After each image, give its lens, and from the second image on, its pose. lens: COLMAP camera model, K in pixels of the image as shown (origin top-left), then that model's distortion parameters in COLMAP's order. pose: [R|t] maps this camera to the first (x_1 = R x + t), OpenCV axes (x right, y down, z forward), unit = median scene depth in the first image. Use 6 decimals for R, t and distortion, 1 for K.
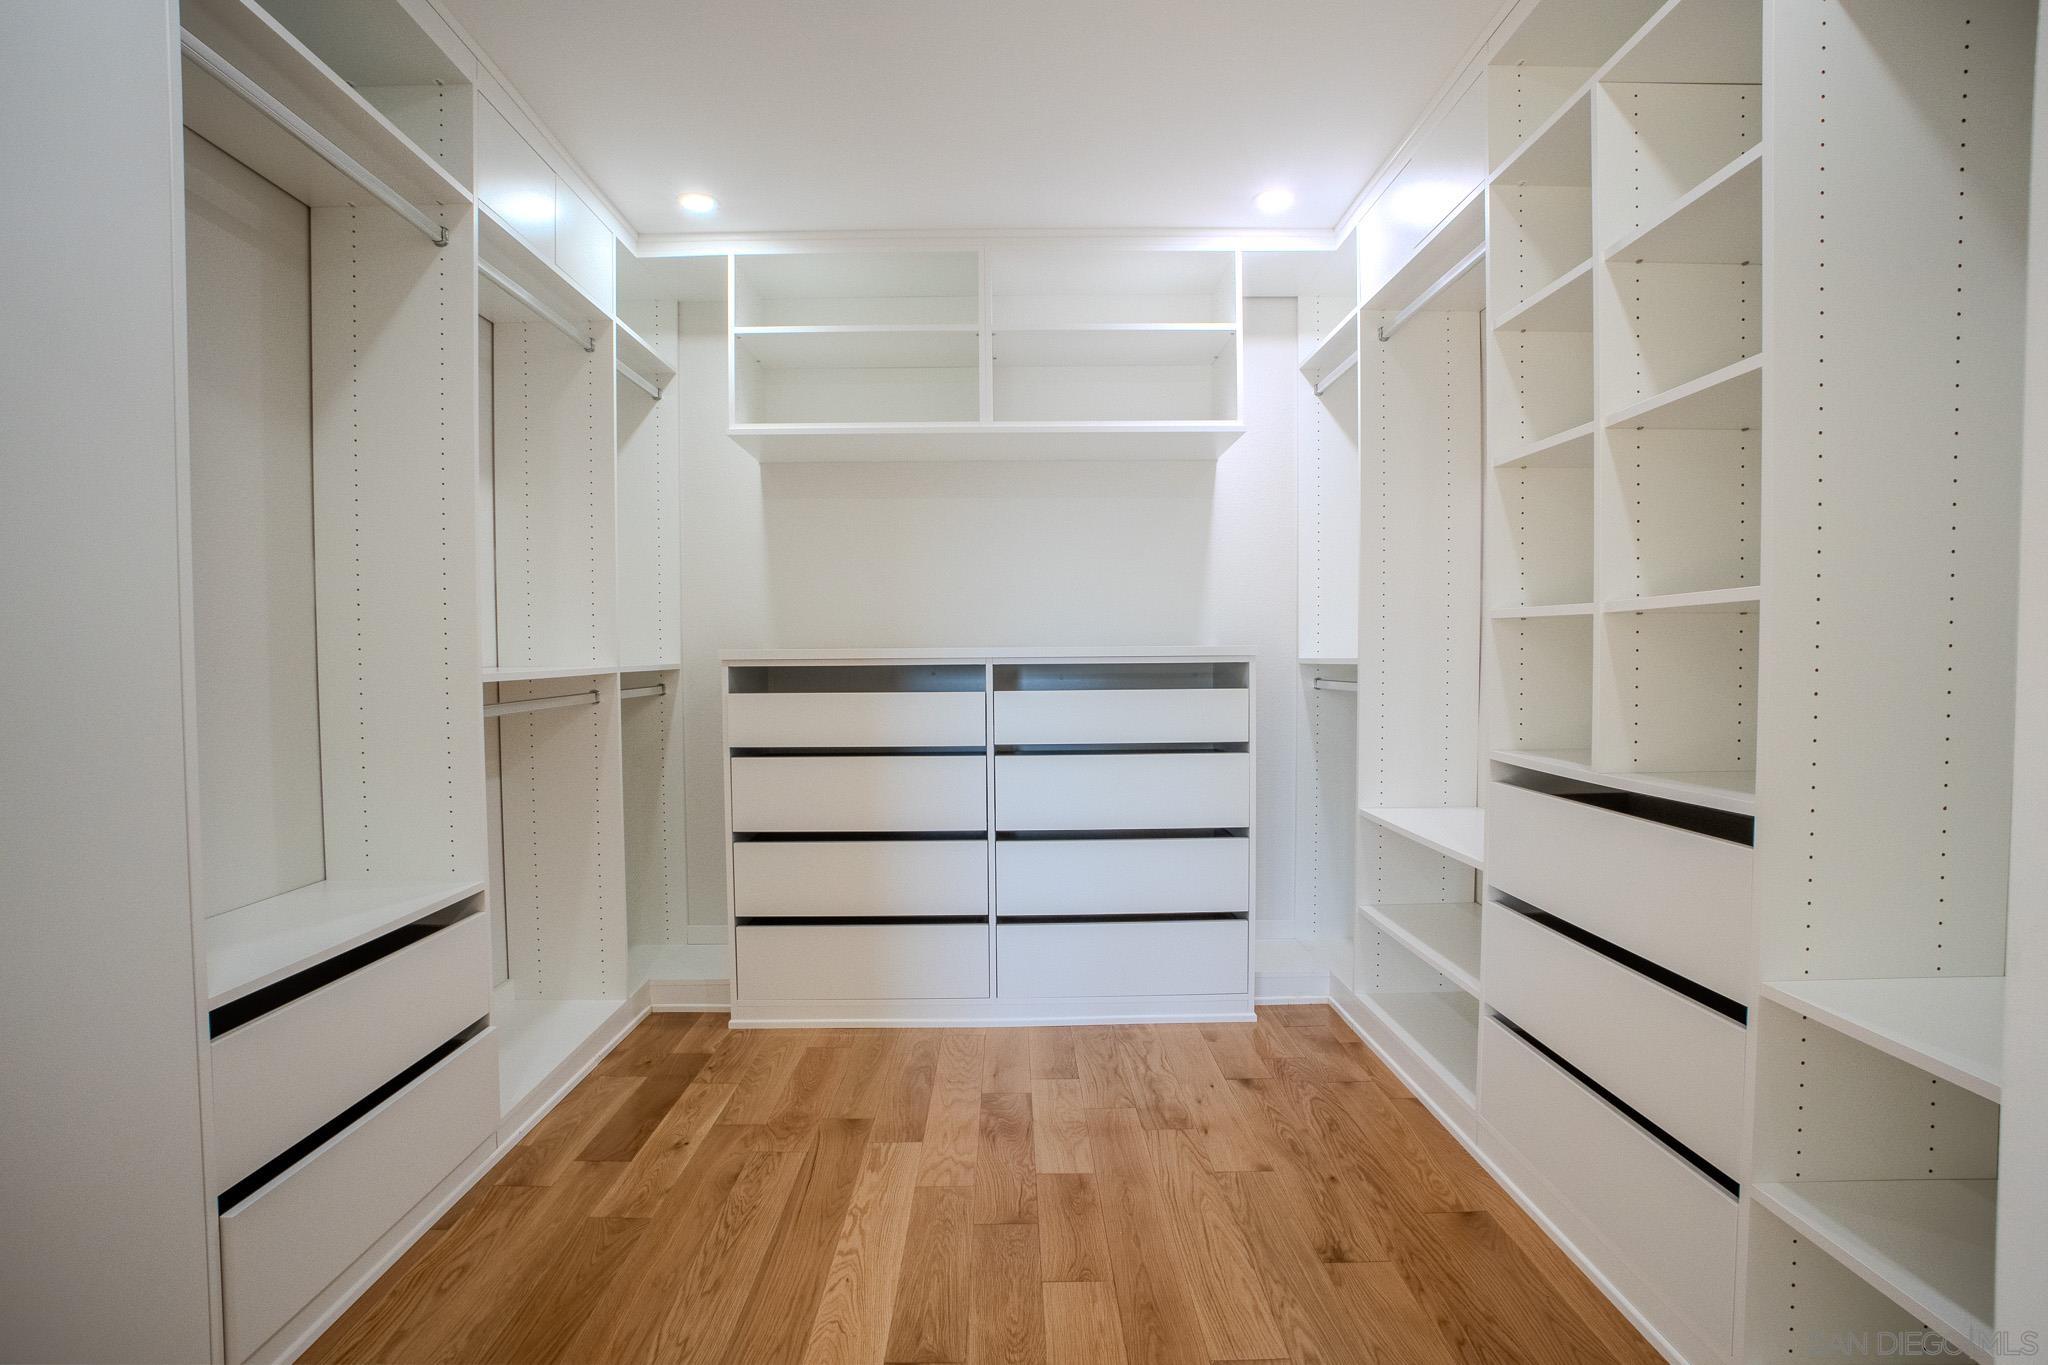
lens RADIAL K [[1002.5, 0, 1024.0], [0, 1002.5, 682.5], [0, 0, 1]] dist [-0.028880, -0.000284]
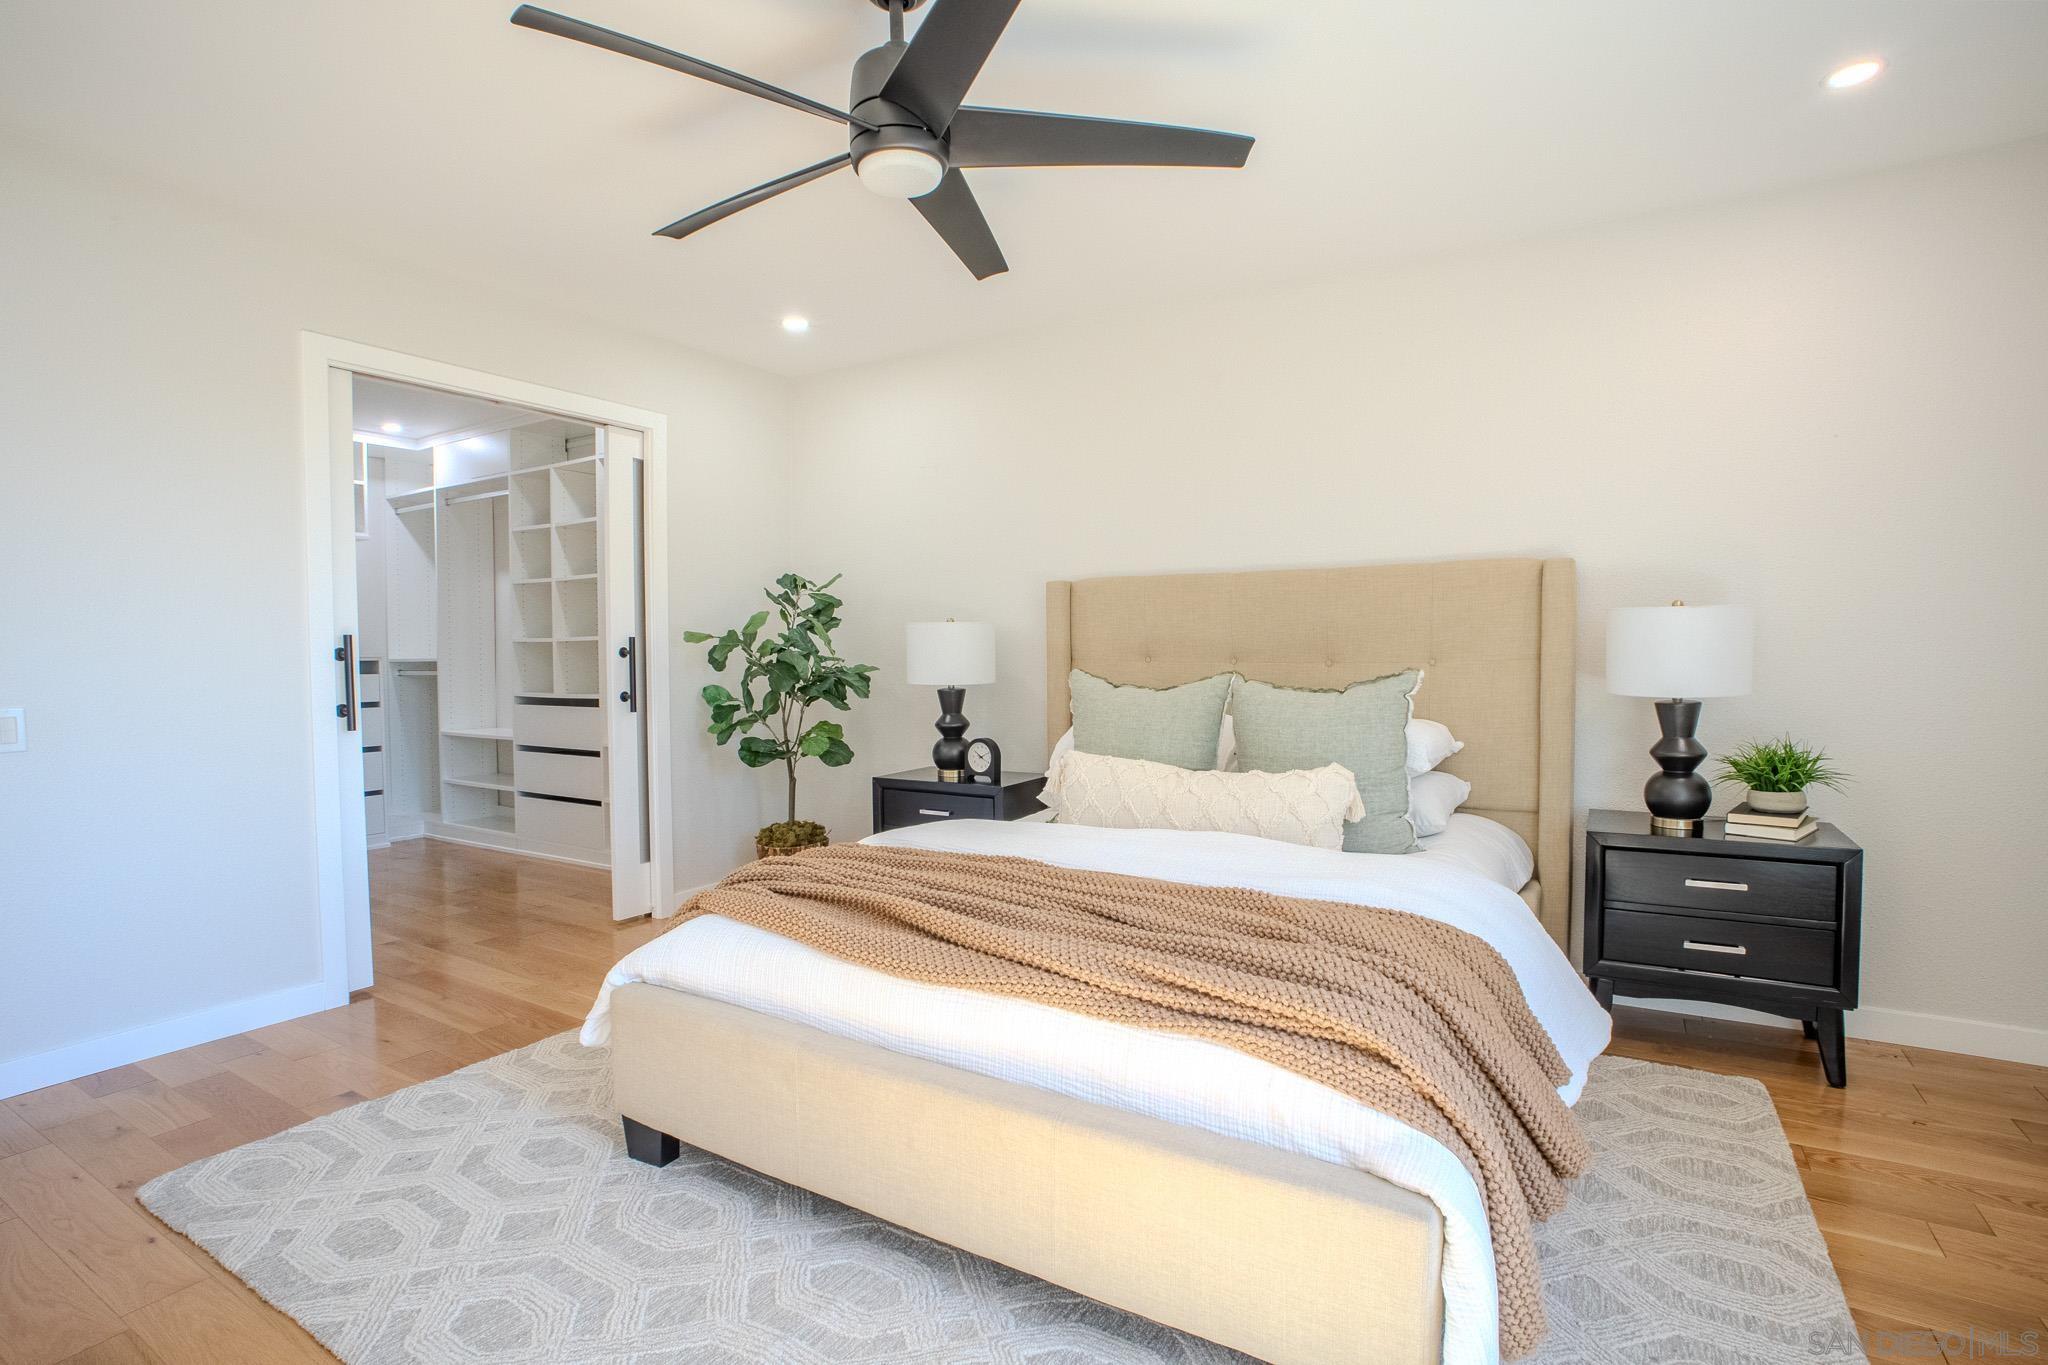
lens RADIAL K [[1002.5, 0, 1024.0], [0, 1002.5, 682.5], [0, 0, 1]] dist [-0.028880, -0.000284]
pose [[0.550527, -0.027044, 0.834379, -0.969072], [0.027881, 0.999513, 0.014001, 0.041365], [-0.834352, 0.015555, 0.551013, -1.543495]]
